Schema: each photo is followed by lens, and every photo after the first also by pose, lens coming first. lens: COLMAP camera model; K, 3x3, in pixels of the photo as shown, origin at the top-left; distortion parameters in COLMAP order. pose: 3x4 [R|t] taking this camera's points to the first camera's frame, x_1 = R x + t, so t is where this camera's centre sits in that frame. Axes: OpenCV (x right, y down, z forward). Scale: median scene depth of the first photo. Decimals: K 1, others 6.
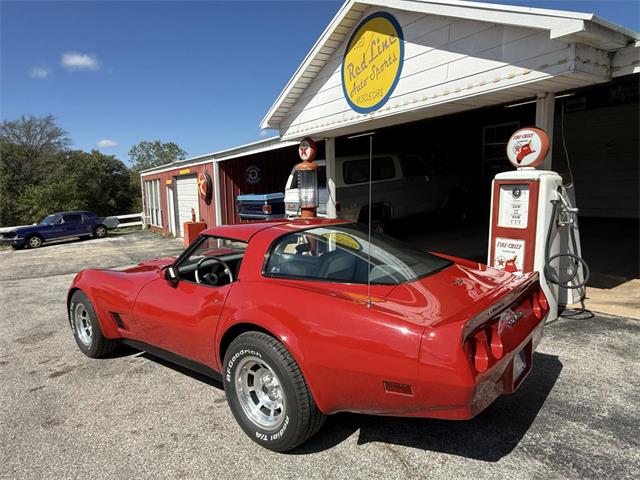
lens RADIAL K [[420.3, 0, 301.5], [0, 420.3, 240.8], [0, 0, 1]] dist [-0.003053, 0.002245]
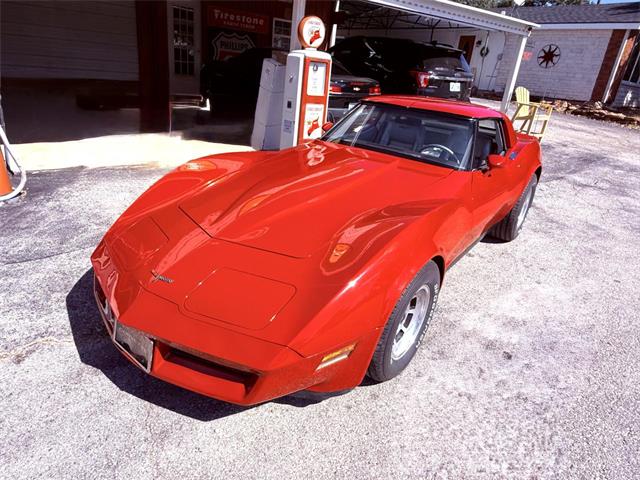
lens RADIAL K [[420.3, 0, 301.5], [0, 420.3, 240.8], [0, 0, 1]] dist [-0.003053, 0.002245]
pose [[-0.077319, -0.364866, 0.927844, -0.767047], [0.033982, 0.929125, 0.368201, -0.078801], [-0.996427, 0.059999, -0.059440, 0.930817]]
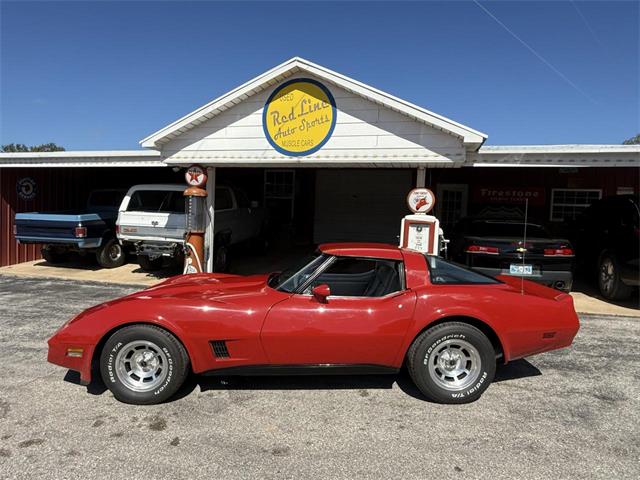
lens RADIAL K [[420.3, 0, 301.5], [0, 420.3, 240.8], [0, 0, 1]] dist [-0.003053, 0.002245]
pose [[0.738575, 0.021831, 0.673818, -0.675224], [0.022787, 0.998096, -0.057315, 0.005195], [-0.673786, 0.057686, 0.736671, 0.128523]]
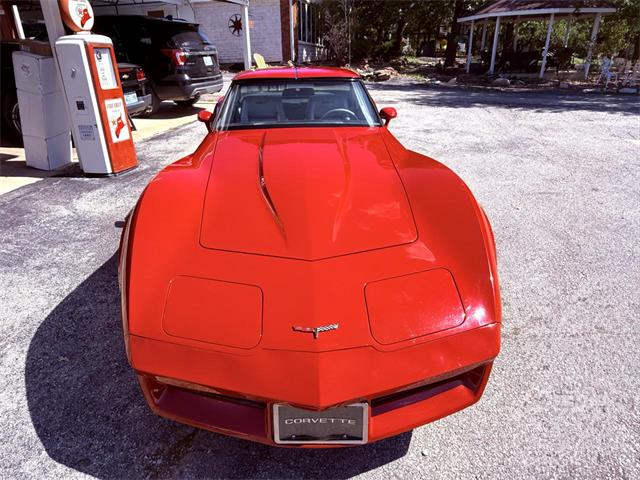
lens RADIAL K [[420.3, 0, 301.5], [0, 420.3, 240.8], [0, 0, 1]] dist [-0.003053, 0.002245]
pose [[-0.699479, -0.245969, 0.670991, -0.592482], [0.131046, 0.878838, 0.458771, -0.100043], [-0.702536, 0.408832, -0.582495, 1.183010]]
